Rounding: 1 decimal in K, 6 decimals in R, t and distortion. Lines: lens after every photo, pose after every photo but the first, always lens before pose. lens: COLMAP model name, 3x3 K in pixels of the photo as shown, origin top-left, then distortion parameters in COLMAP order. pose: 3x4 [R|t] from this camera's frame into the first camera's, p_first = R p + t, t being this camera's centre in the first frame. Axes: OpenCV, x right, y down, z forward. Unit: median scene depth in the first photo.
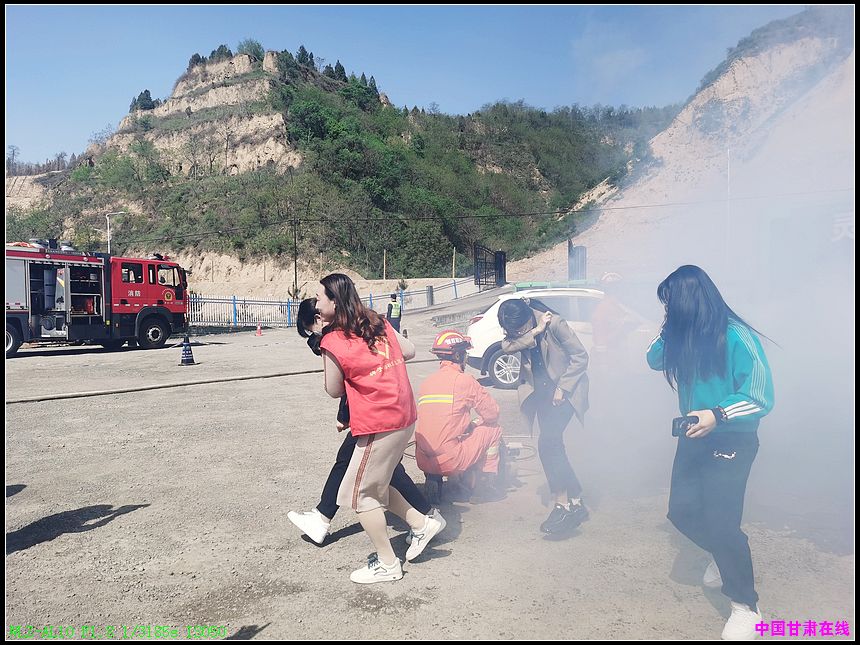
lens RADIAL K [[665.1, 0, 430.0], [0, 665.1, 322.5], [0, 0, 1]] dist [0.031906, -0.043941]
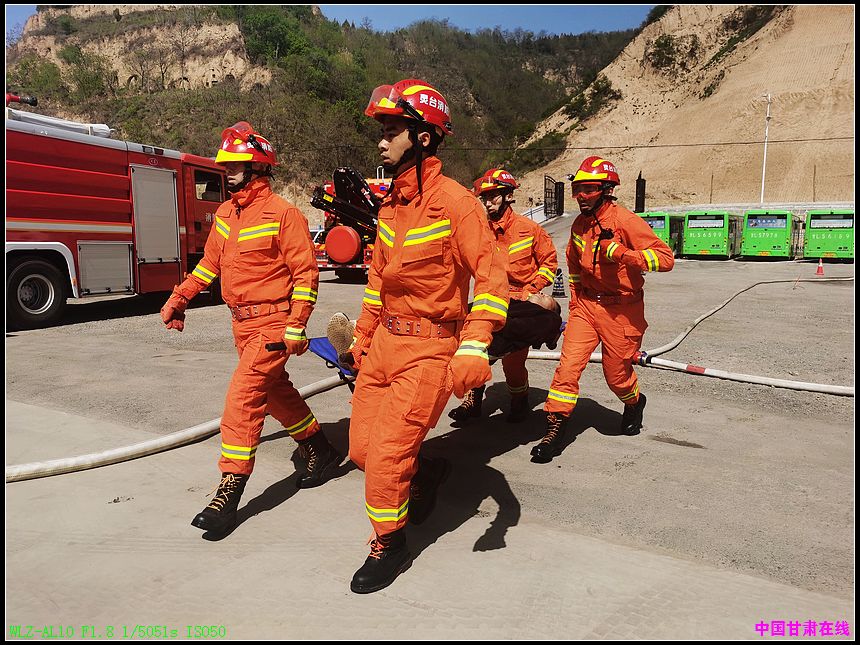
lens RADIAL K [[678.9, 0, 430.2], [0, 678.9, 313.7], [0, 0, 1]] dist [0.046527, -0.059486]
pose [[0.983447, -0.017045, 0.180392, -0.139628], [-0.000181, 0.995473, 0.095046, 0.000461], [-0.181196, -0.093505, 0.978992, -0.028427]]
